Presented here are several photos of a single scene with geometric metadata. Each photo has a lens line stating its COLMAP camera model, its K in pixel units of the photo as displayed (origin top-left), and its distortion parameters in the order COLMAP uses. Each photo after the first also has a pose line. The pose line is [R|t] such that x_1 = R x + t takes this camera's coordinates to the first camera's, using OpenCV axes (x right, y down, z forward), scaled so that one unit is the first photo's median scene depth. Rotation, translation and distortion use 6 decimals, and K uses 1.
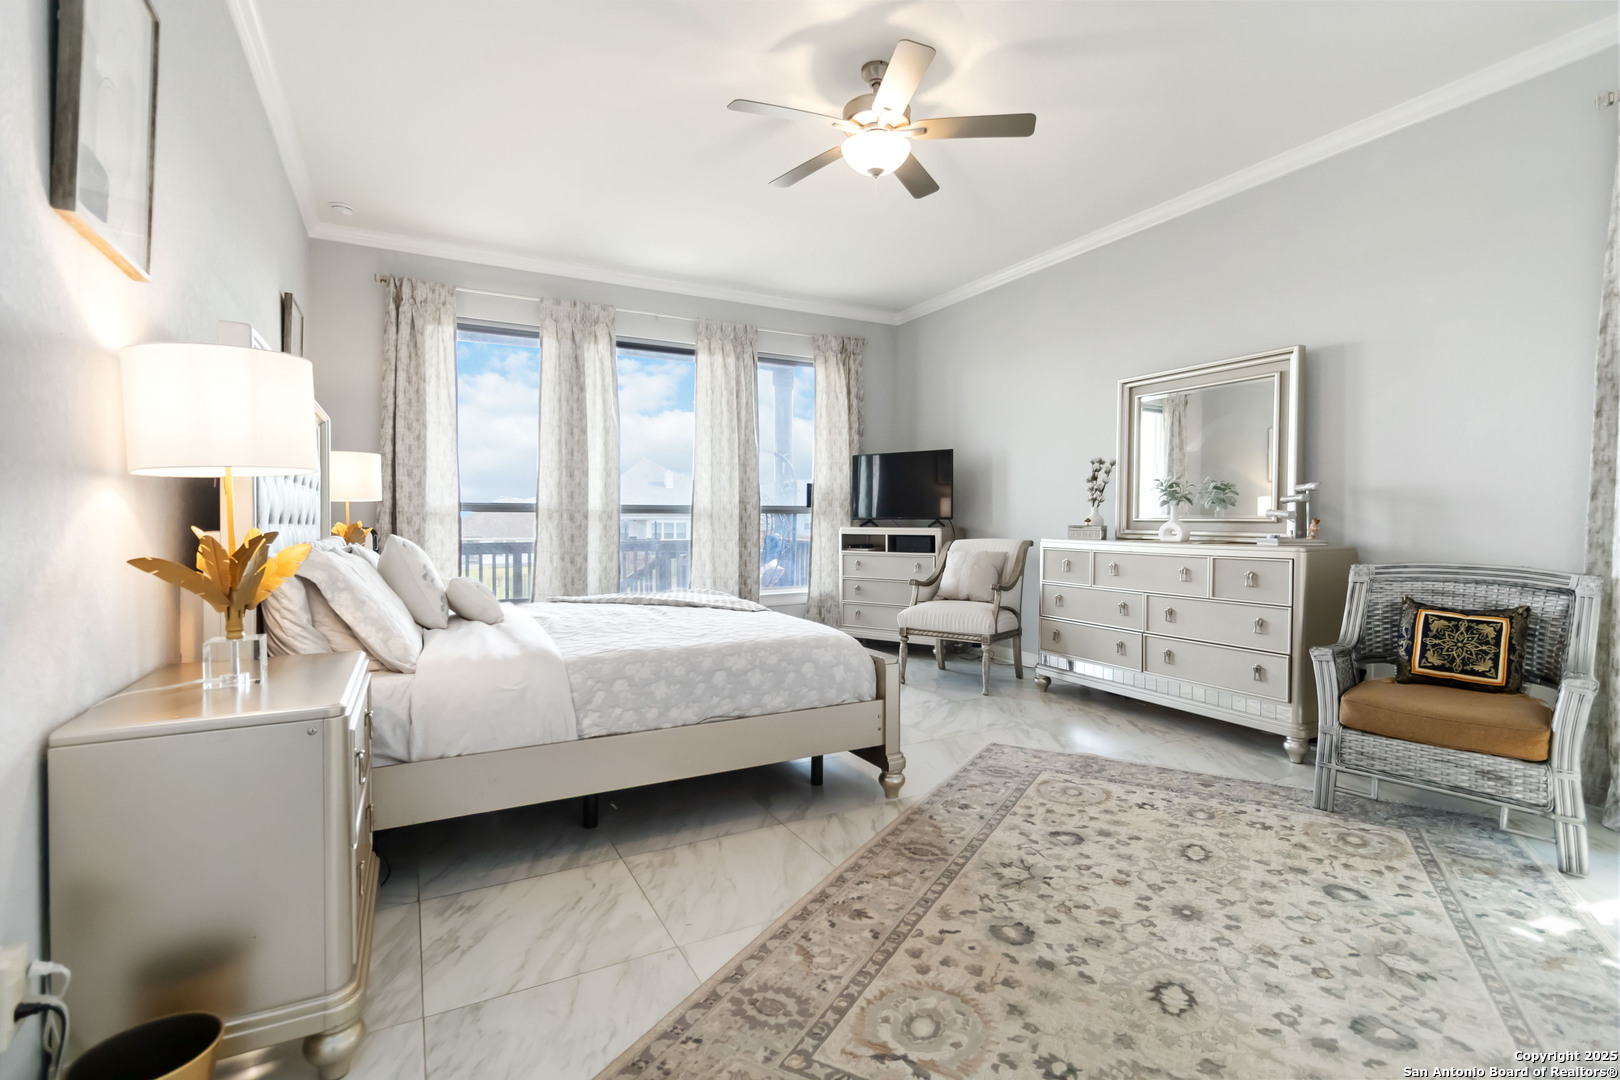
lens RADIAL K [[755.4, 0, 820.8], [0, 755.4, 514.1], [0, 0, 1]] dist [0.000705, 0.000920]
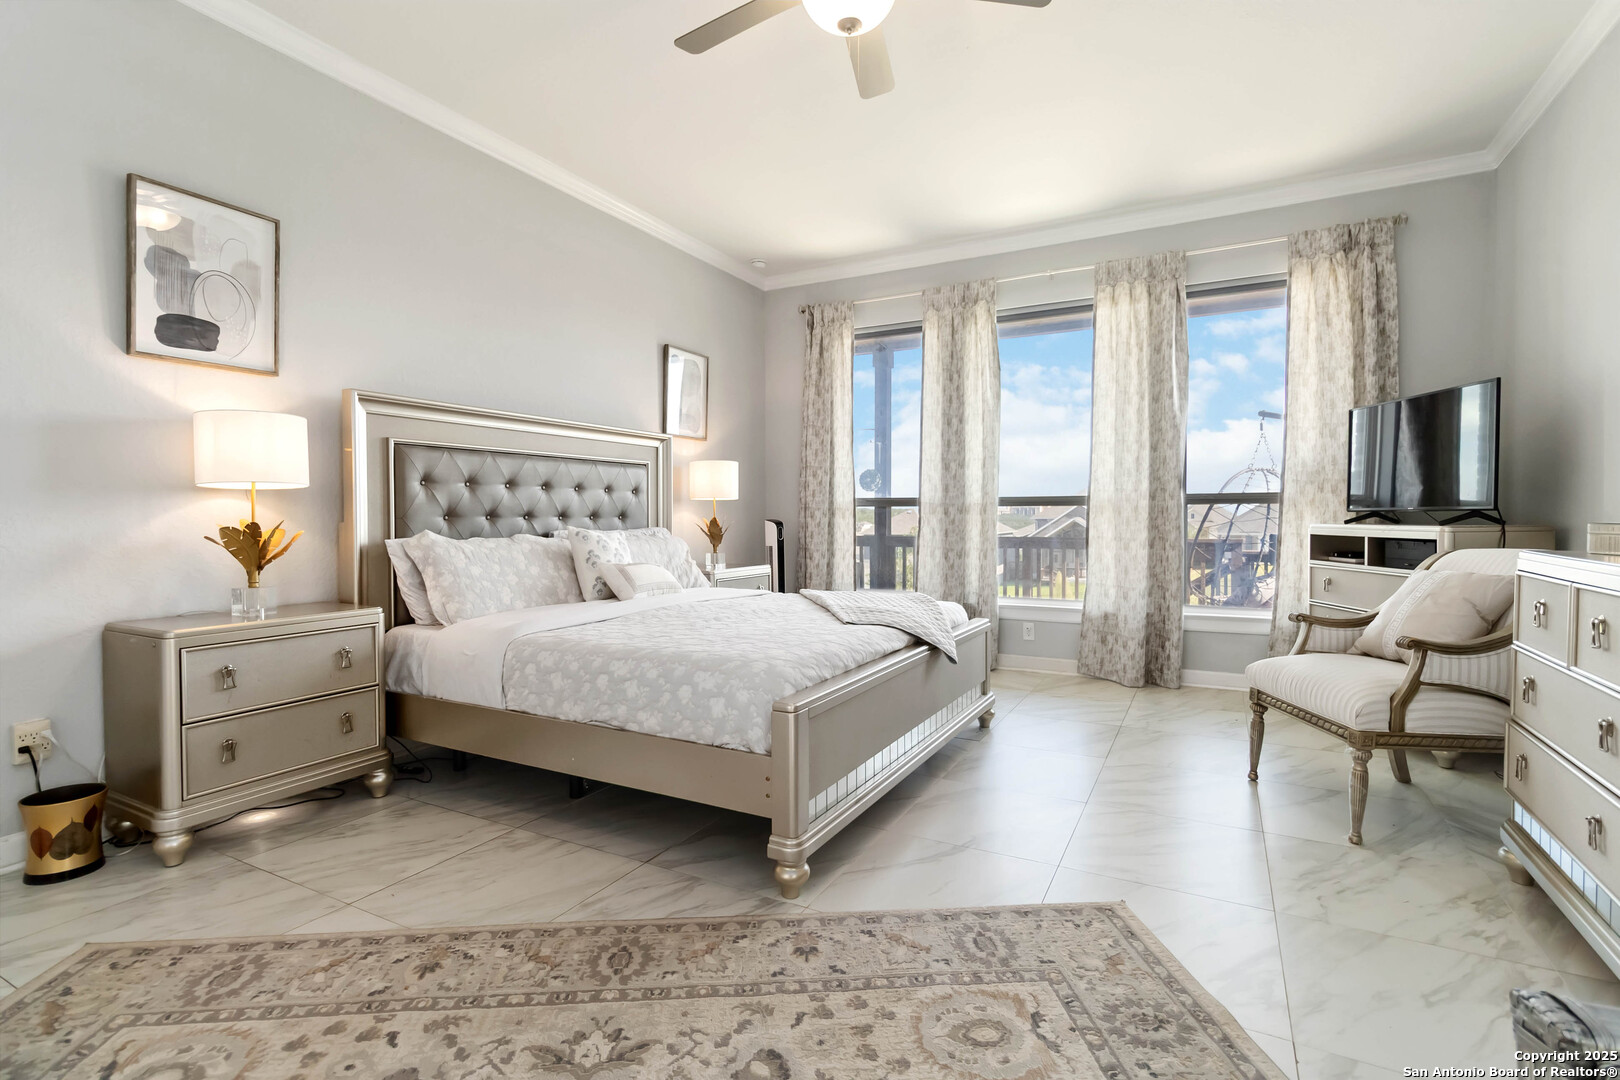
lens RADIAL K [[755.4, 0, 820.8], [0, 755.4, 514.1], [0, 0, 1]] dist [0.000705, 0.000920]
pose [[0.552847, -0.002572, -0.833279, 0.752651], [0.008970, 0.999956, 0.002865, 0.007477], [0.833234, -0.009058, 0.552846, 0.662514]]
